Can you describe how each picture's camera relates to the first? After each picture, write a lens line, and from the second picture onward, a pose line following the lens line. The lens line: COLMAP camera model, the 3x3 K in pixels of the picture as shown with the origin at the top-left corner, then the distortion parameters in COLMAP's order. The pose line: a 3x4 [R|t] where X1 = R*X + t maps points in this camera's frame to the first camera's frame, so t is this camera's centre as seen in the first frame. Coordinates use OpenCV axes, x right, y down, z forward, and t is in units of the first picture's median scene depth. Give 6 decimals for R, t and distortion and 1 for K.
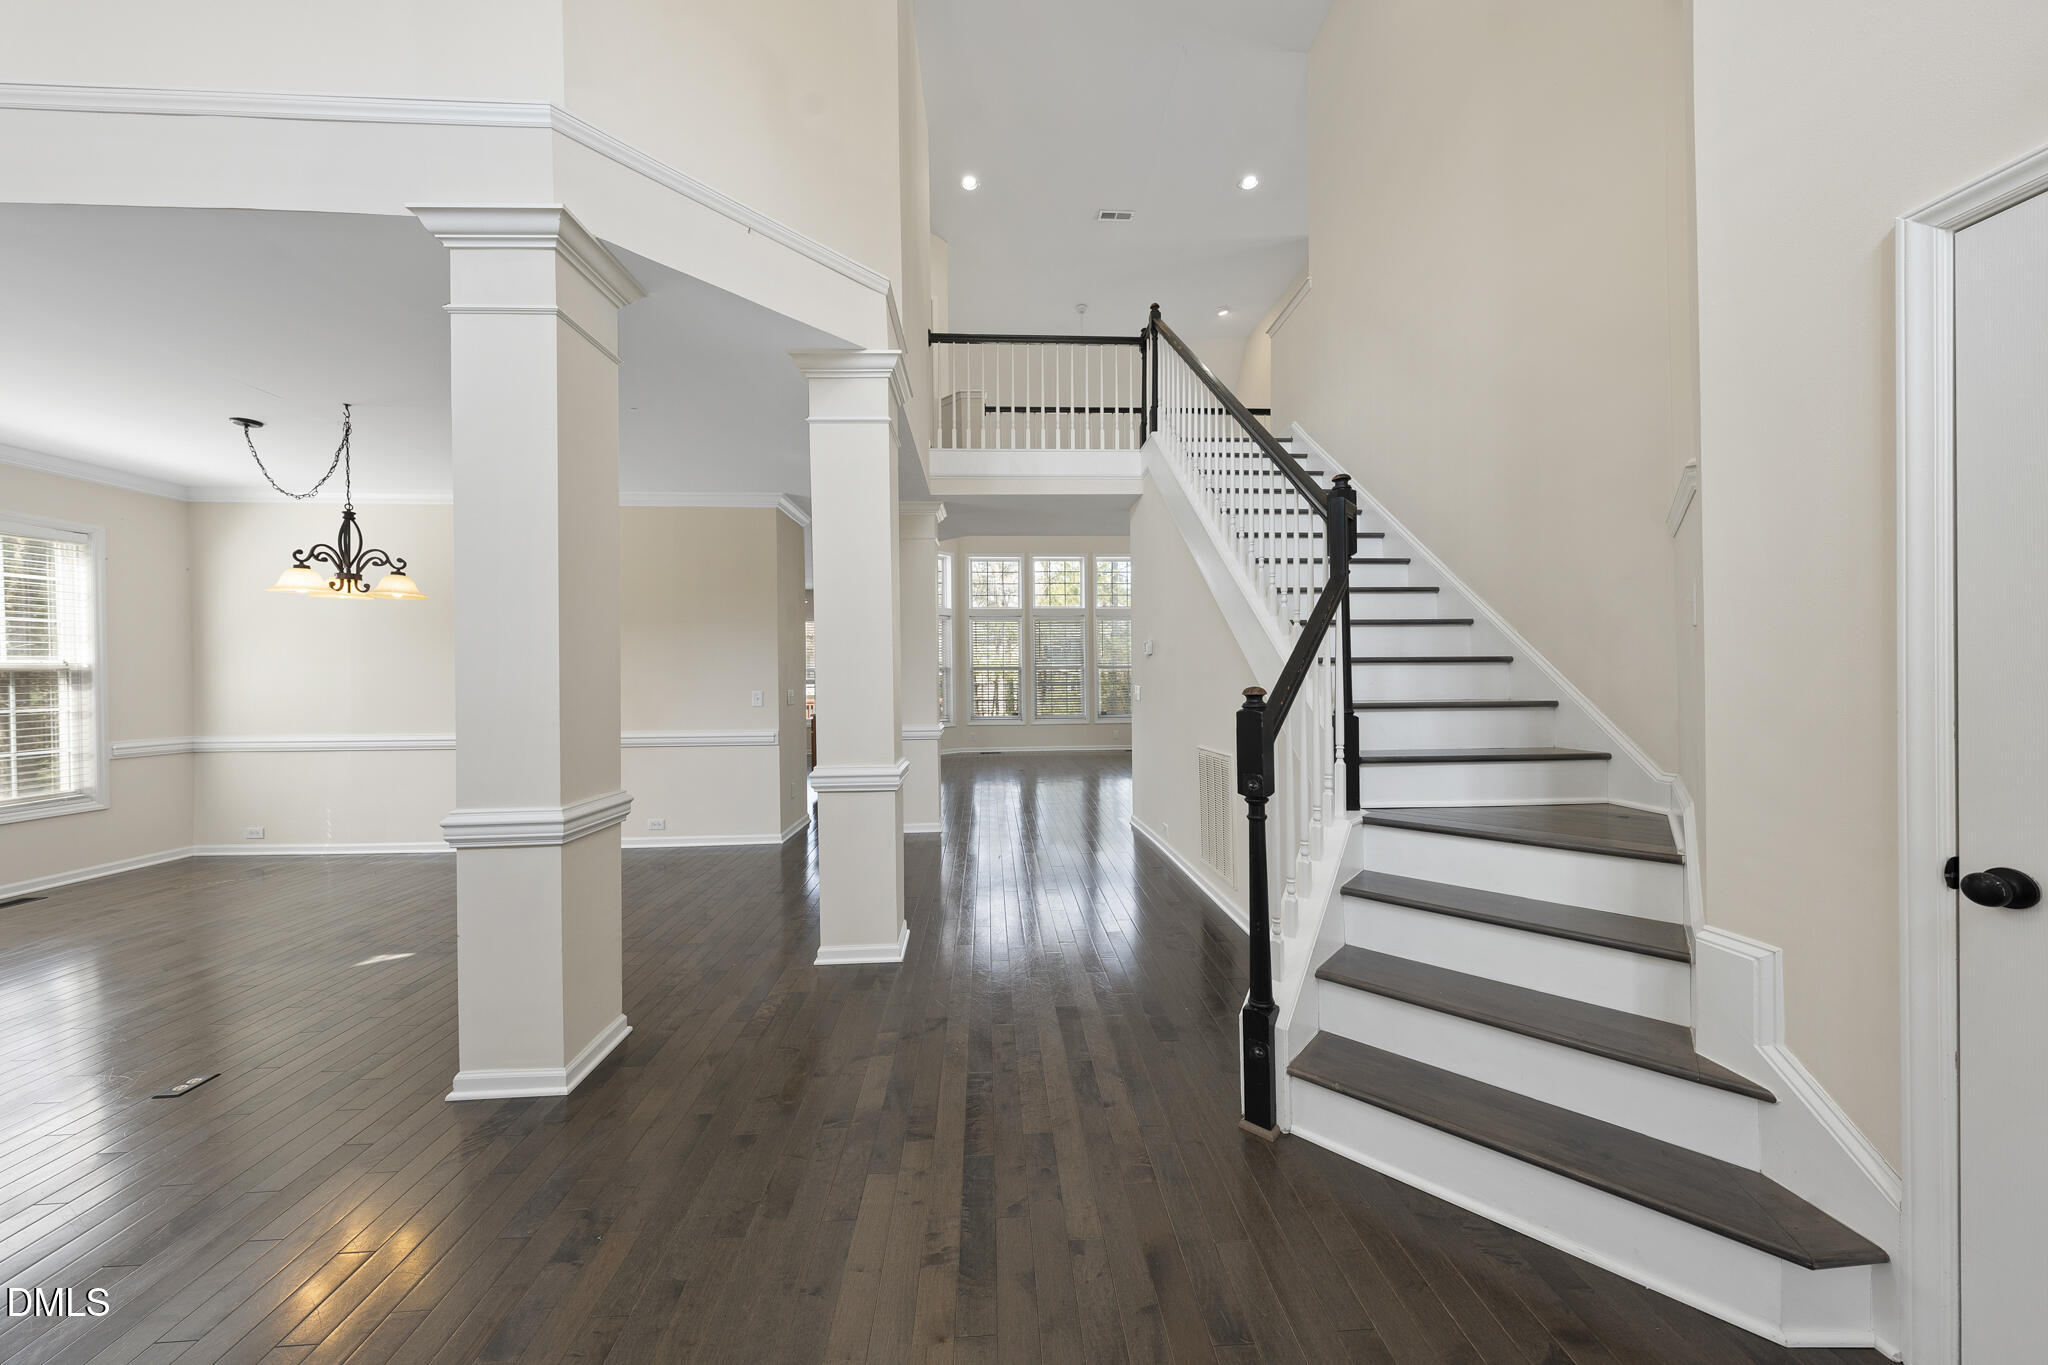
lens RADIAL K [[688.6, 0, 1026.2], [0, 688.6, 679.6], [0, 0, 1]] dist [-0.002229, 0.000129]
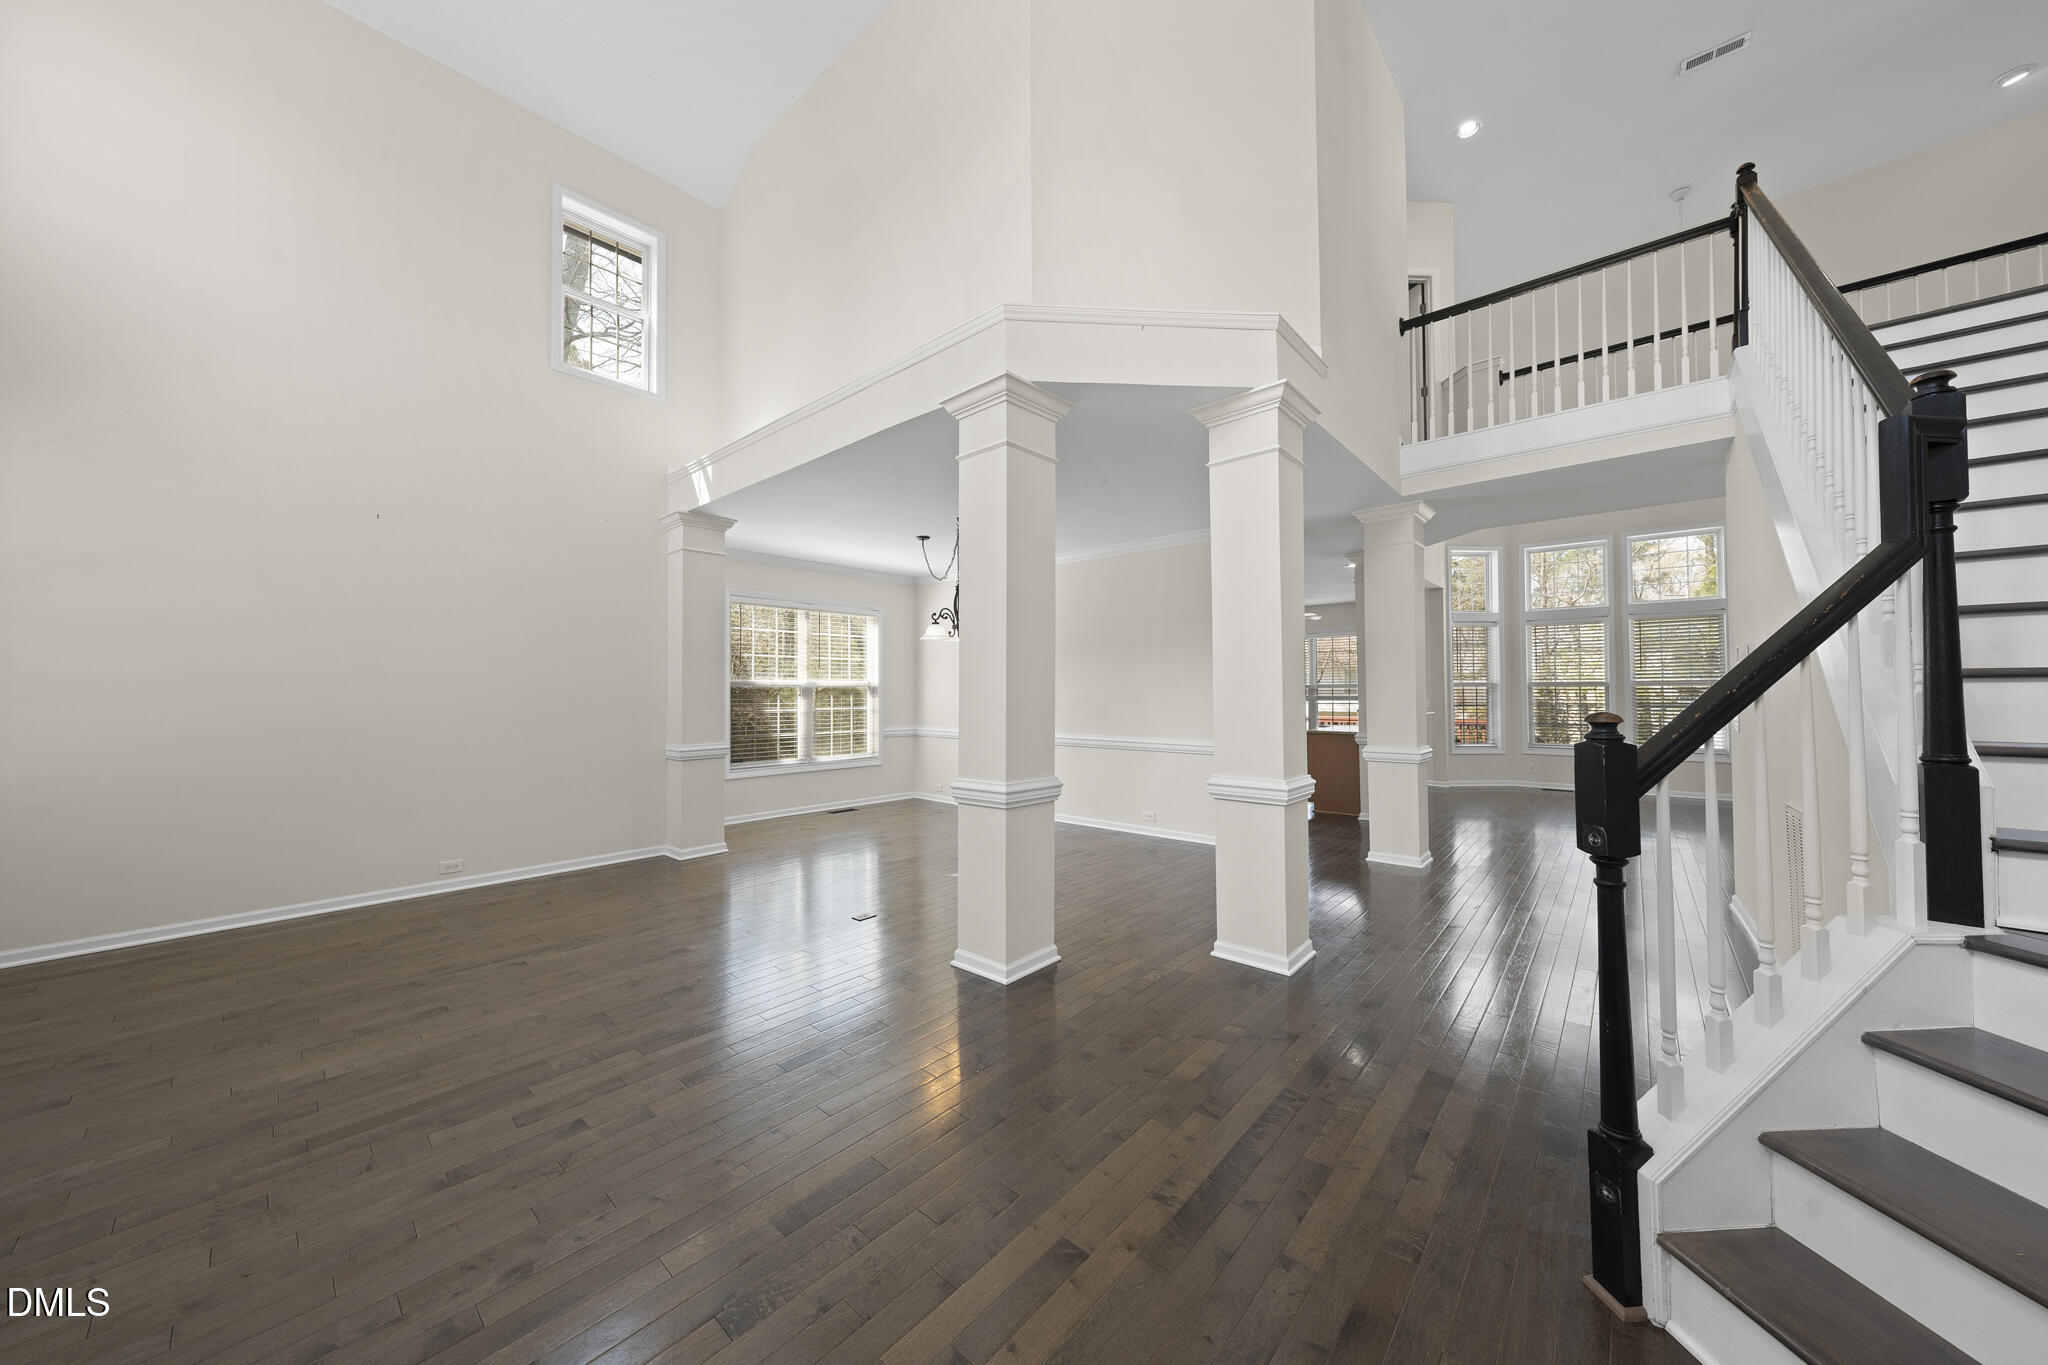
lens RADIAL K [[688.6, 0, 1026.2], [0, 688.6, 679.6], [0, 0, 1]] dist [-0.002229, 0.000129]
pose [[0.709663, -0.006731, -0.704509, 0.261949], [-0.009058, 0.999785, -0.018677, -0.003158], [0.704483, 0.019636, 0.709449, 0.000964]]
